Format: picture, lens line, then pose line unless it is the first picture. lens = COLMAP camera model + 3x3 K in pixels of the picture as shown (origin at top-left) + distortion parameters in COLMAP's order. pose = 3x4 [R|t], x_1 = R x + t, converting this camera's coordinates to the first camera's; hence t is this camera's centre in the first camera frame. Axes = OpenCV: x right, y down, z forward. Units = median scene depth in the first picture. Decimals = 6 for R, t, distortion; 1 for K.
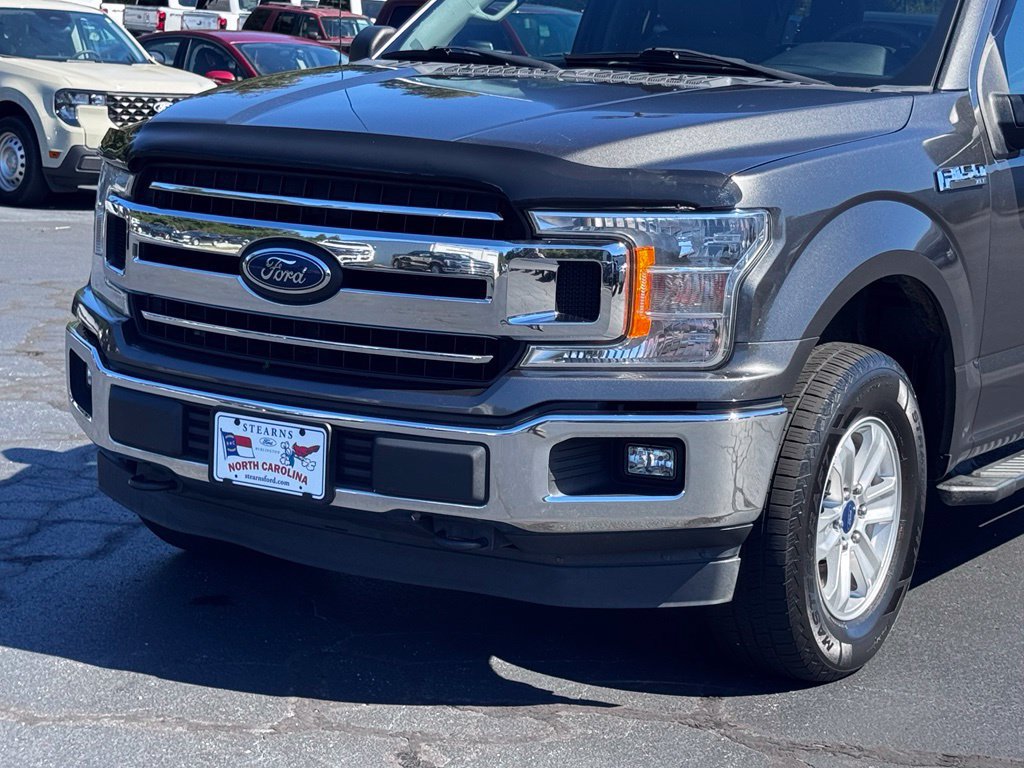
lens RADIAL K [[2205.9, 0, 512.0], [0, 2205.9, 384.0], [0, 0, 1]] dist [0.144628, -0.057508]
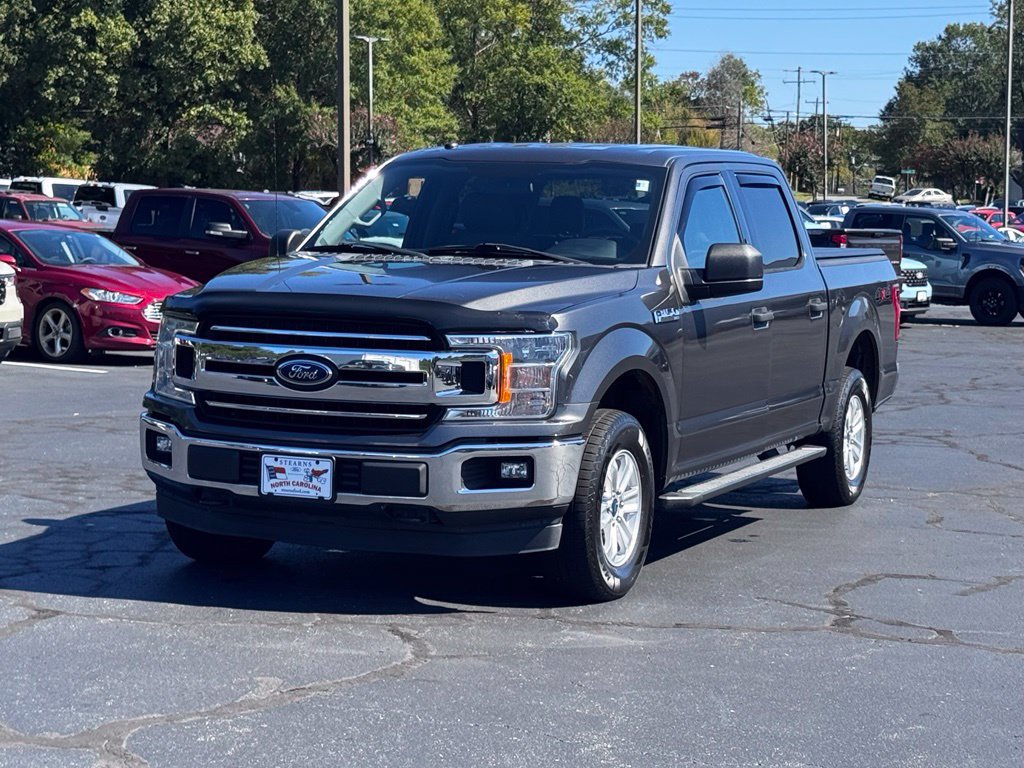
lens RADIAL K [[2173.6, 0, 566.2], [0, 2173.6, 380.6], [0, 0, 1]] dist [0.147195, 0.346557]
pose [[0.983598, -0.025462, 0.178569, -0.203048], [0.039358, 0.996428, -0.074714, 0.092315], [-0.176029, 0.080517, 0.981087, -0.737376]]
